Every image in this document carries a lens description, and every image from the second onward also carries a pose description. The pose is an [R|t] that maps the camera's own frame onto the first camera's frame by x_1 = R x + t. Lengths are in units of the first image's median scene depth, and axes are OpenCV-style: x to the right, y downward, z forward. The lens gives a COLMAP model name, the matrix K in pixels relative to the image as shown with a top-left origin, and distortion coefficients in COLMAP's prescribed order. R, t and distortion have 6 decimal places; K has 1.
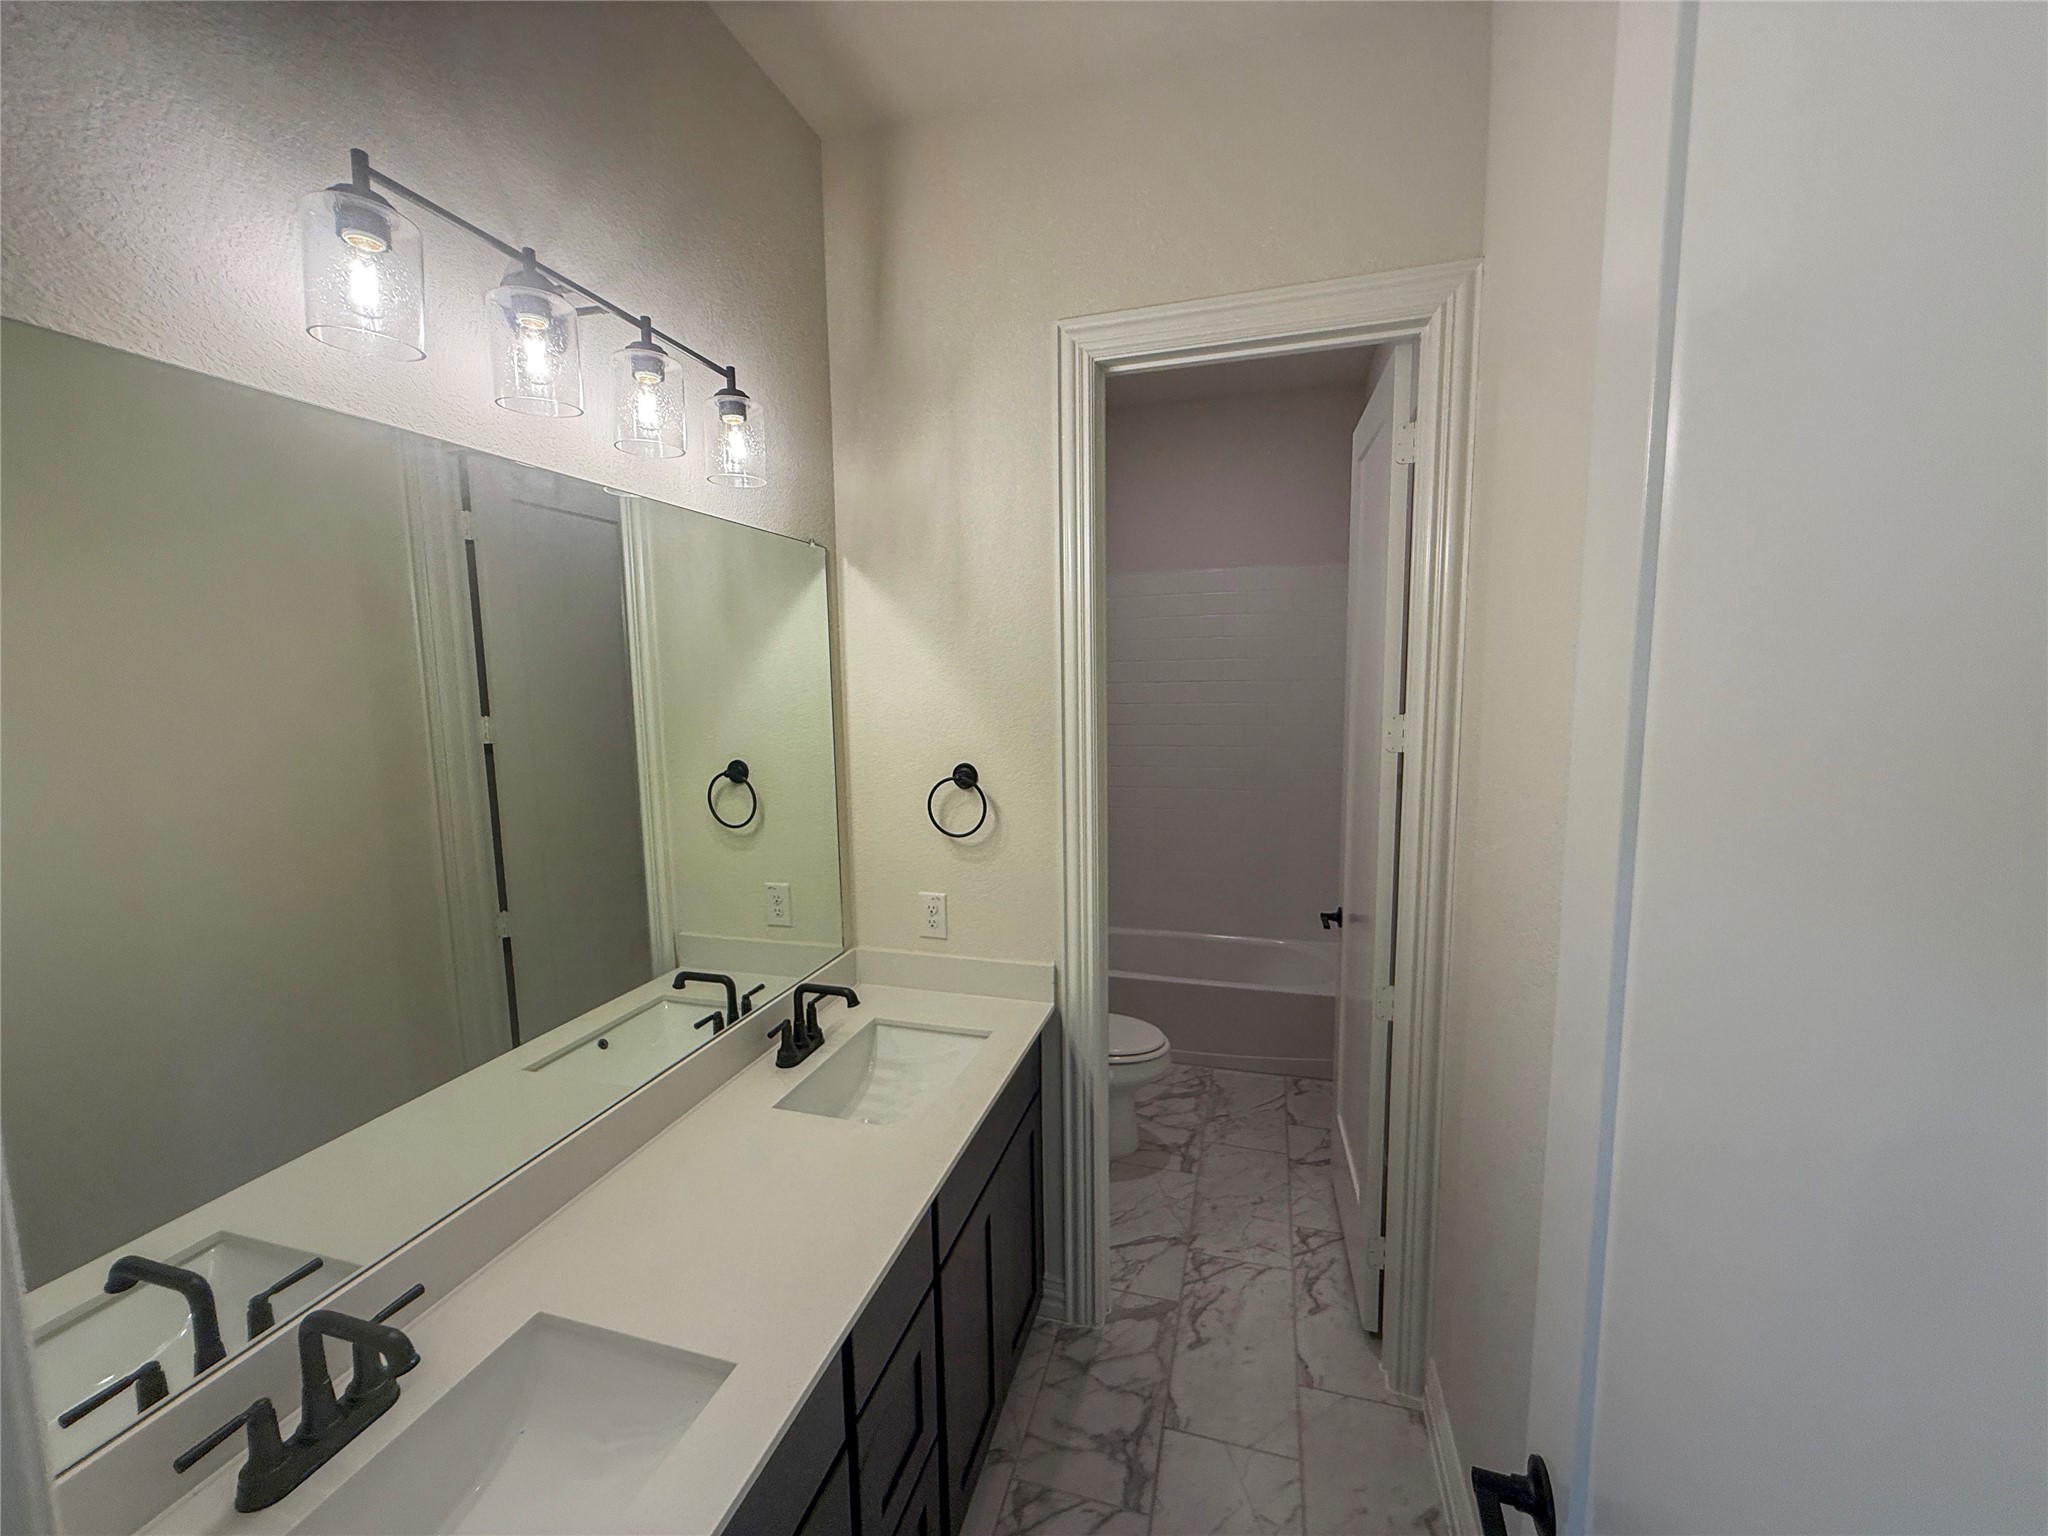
lens RADIAL K [[814.7, 0, 1019.5], [0, 814.7, 770.0], [0, 0, 1]] dist [-0.000616, -0.000084]
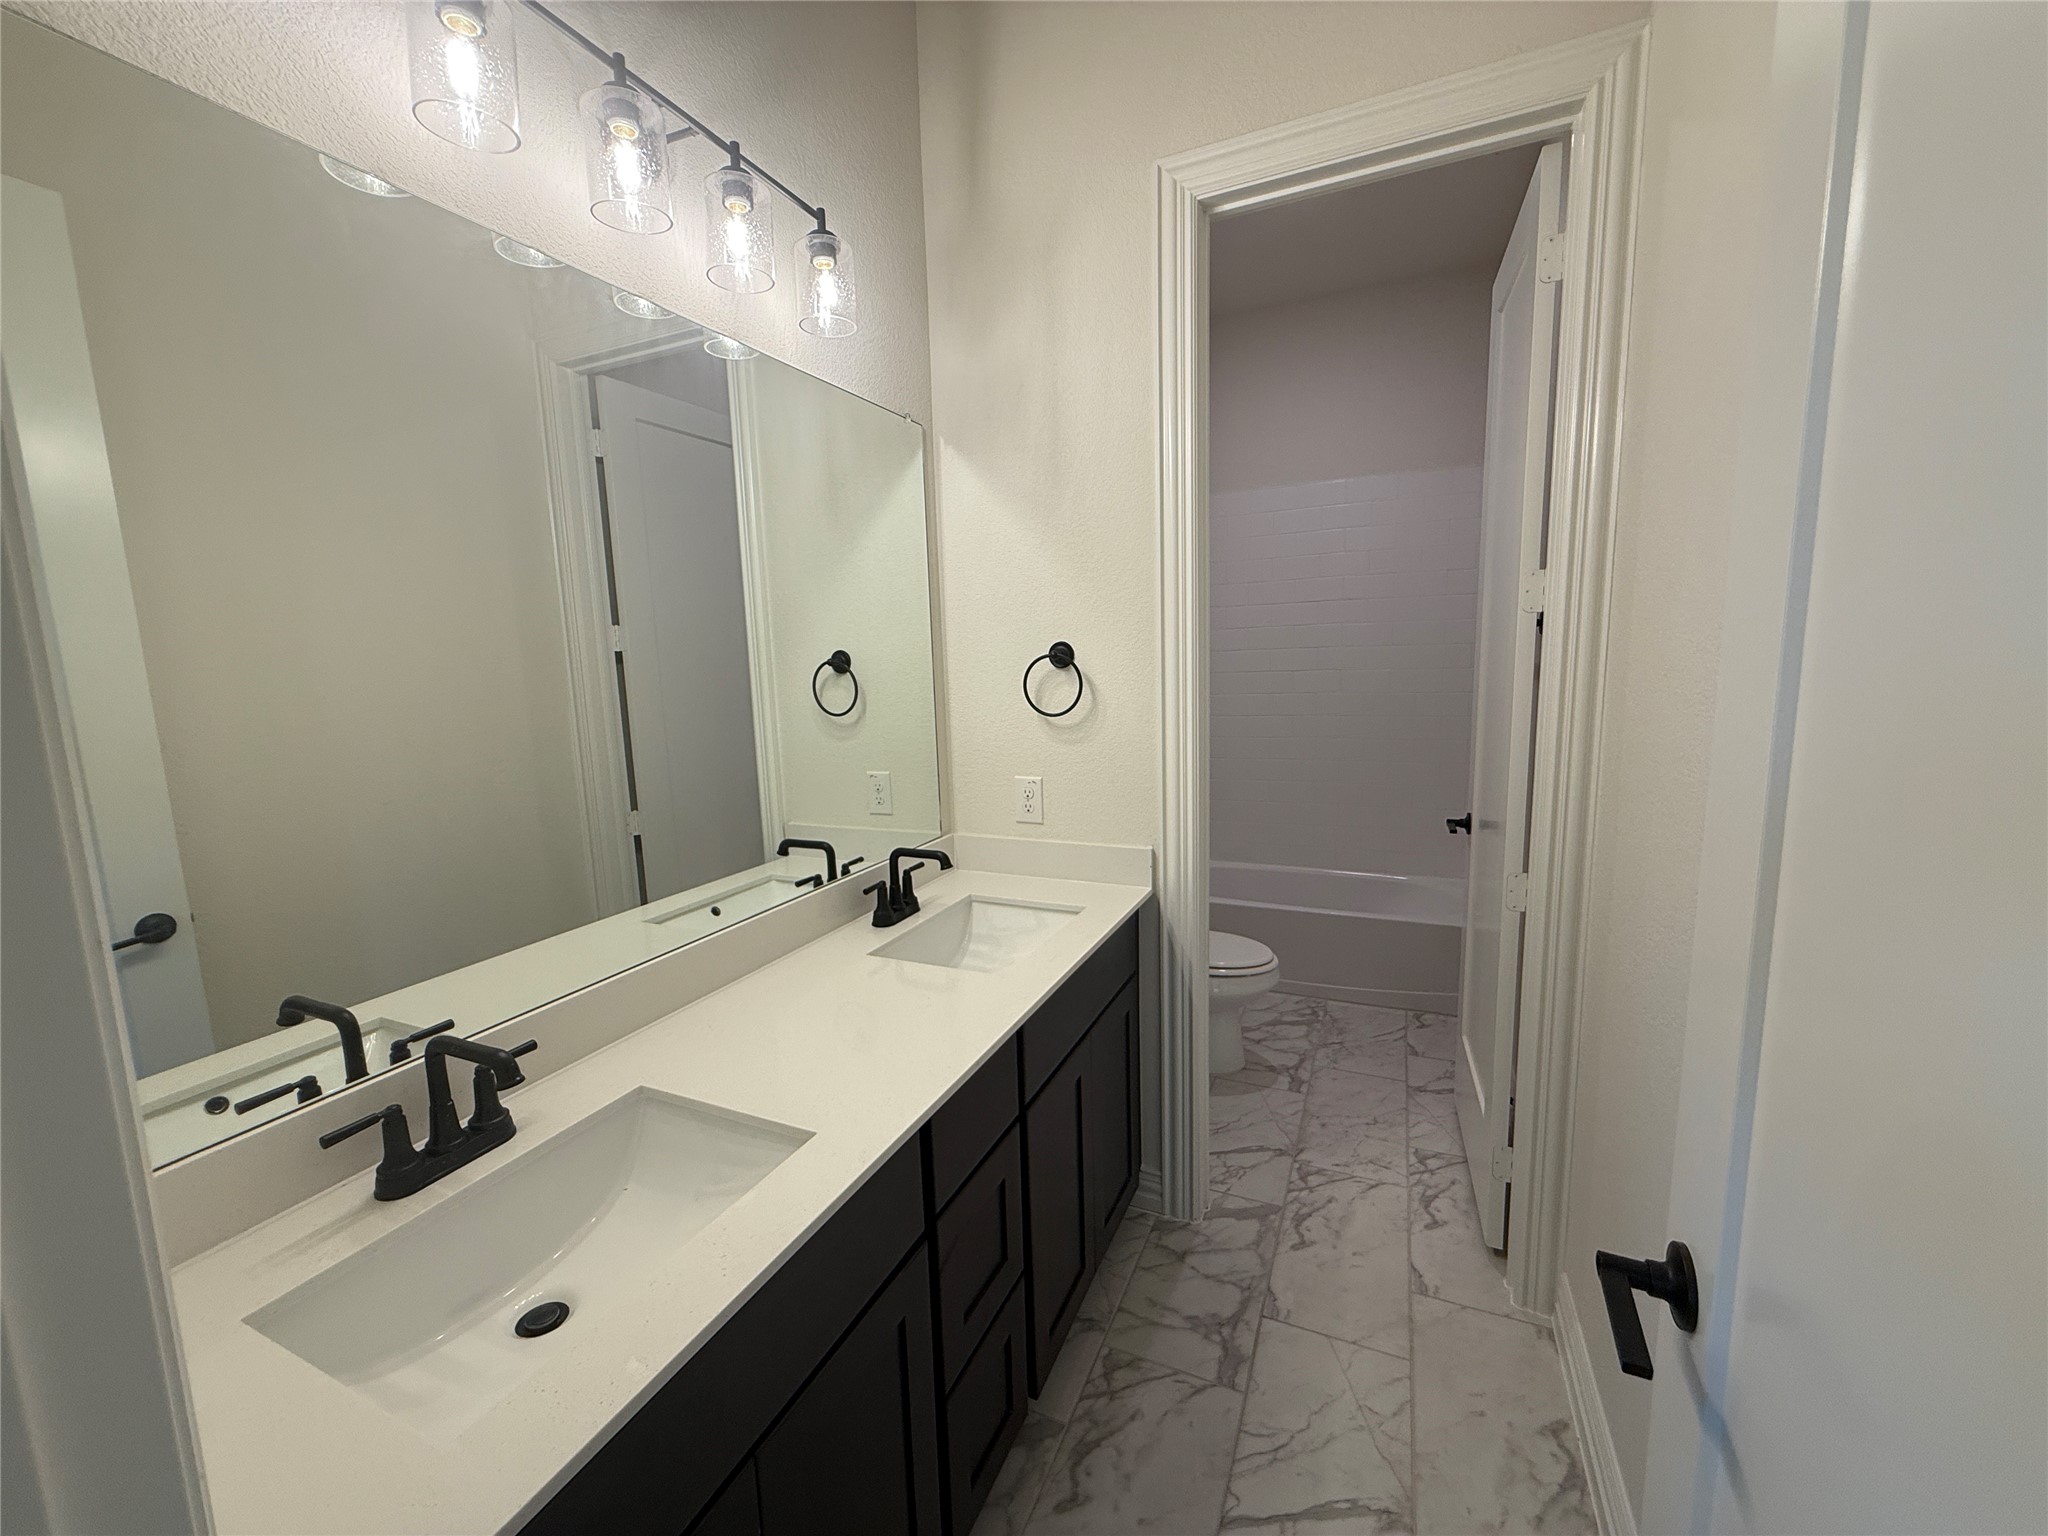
lens RADIAL K [[813.6, 0, 1020.5], [0, 813.6, 769.8], [0, 0, 1]] dist [-0.000383, 0.000309]
pose [[0.990328, 0.004893, -0.138659, 0.022479], [-0.001045, 0.999613, 0.027812, 0.126252], [0.138741, -0.027398, 0.989950, 0.021130]]
